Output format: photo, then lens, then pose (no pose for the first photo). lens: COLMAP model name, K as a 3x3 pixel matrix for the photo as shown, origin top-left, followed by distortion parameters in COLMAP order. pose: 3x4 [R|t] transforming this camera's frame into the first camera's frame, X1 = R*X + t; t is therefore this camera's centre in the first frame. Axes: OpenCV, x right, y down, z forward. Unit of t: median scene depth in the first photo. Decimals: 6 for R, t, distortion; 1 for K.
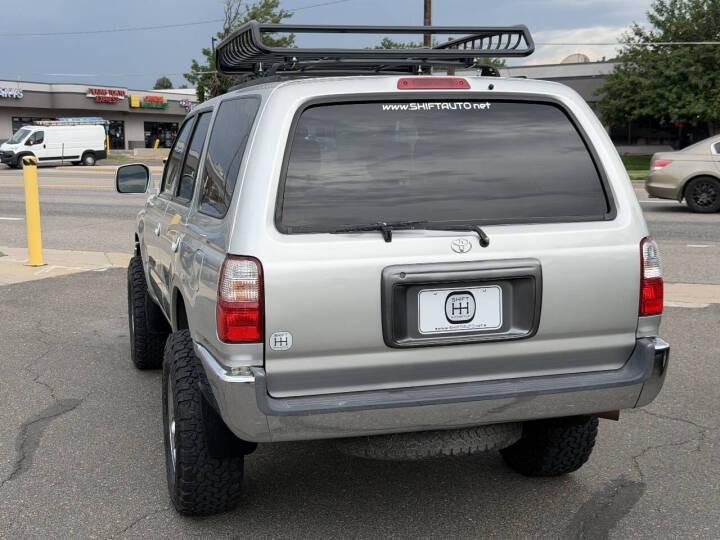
lens RADIAL K [[999.4, 0, 360.0], [0, 999.4, 270.0], [0, 0, 1]] dist [0.195488, -0.450456]
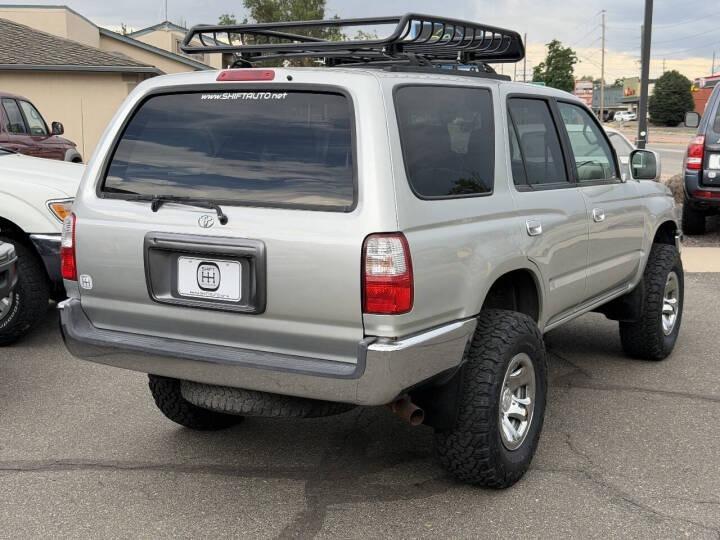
lens RADIAL K [[999.4, 0, 360.0], [0, 999.4, 270.0], [0, 0, 1]] dist [0.195488, -0.450456]
pose [[0.698355, 0.118869, -0.705812, 1.003186], [-0.112842, 0.992066, 0.055429, -0.050728], [0.706801, 0.040936, 0.706227, 0.327692]]
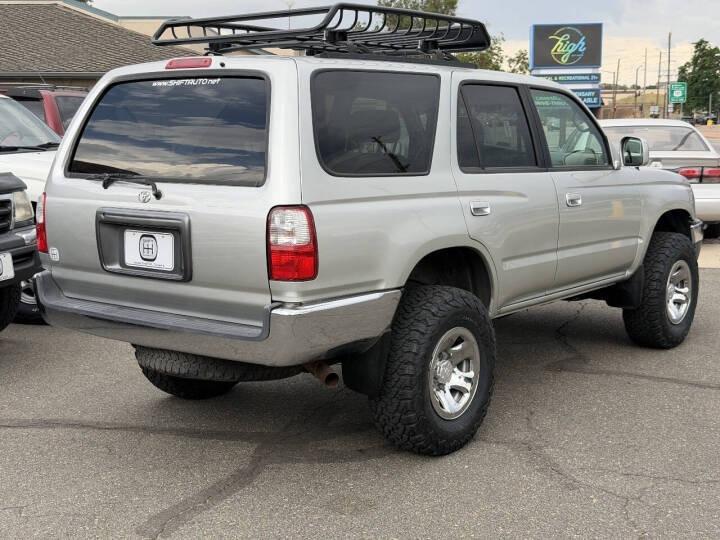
lens RADIAL K [[999.4, 0, 360.0], [0, 999.4, 270.0], [0, 0, 1]] dist [0.195488, -0.450456]
pose [[0.596038, 0.121175, -0.793760, 1.222478], [-0.114709, 0.991258, 0.065190, -0.045069], [0.794720, 0.052196, 0.604728, 0.464724]]
